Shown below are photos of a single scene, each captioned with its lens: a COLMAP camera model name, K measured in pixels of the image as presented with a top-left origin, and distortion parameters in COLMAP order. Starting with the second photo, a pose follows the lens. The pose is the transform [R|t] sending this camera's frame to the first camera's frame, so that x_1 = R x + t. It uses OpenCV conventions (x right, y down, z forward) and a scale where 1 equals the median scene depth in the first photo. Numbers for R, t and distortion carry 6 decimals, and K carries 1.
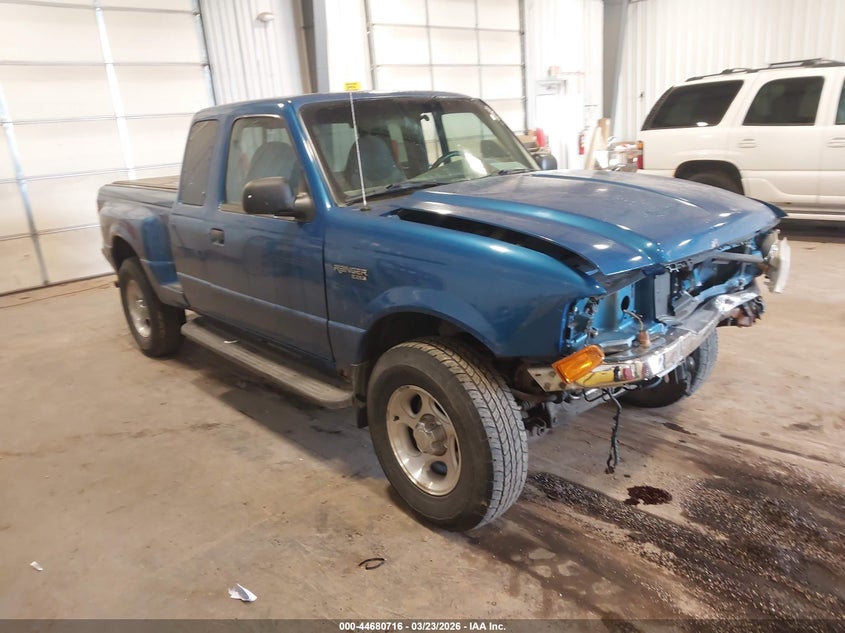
lens RADIAL K [[667.9, 0, 441.0], [0, 667.9, 314.7], [0, 0, 1]] dist [0.002898, -0.038875]
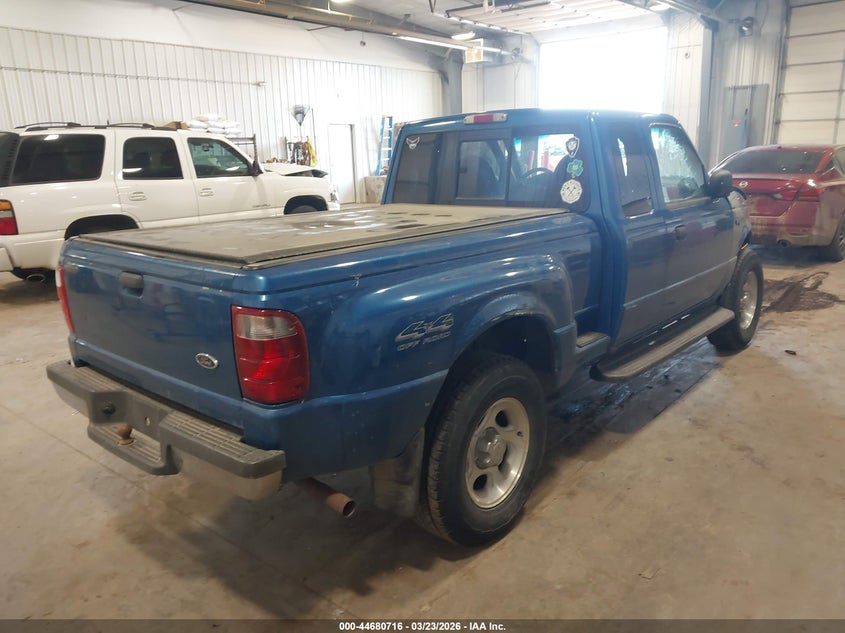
lens RADIAL K [[667.9, 0, 441.0], [0, 667.9, 314.7], [0, 0, 1]] dist [0.002898, -0.038875]
pose [[-0.142703, -0.167886, 0.975423, -1.039872], [0.305337, 0.929975, 0.204735, -0.256155], [-0.941491, 0.327049, -0.081449, 1.160435]]
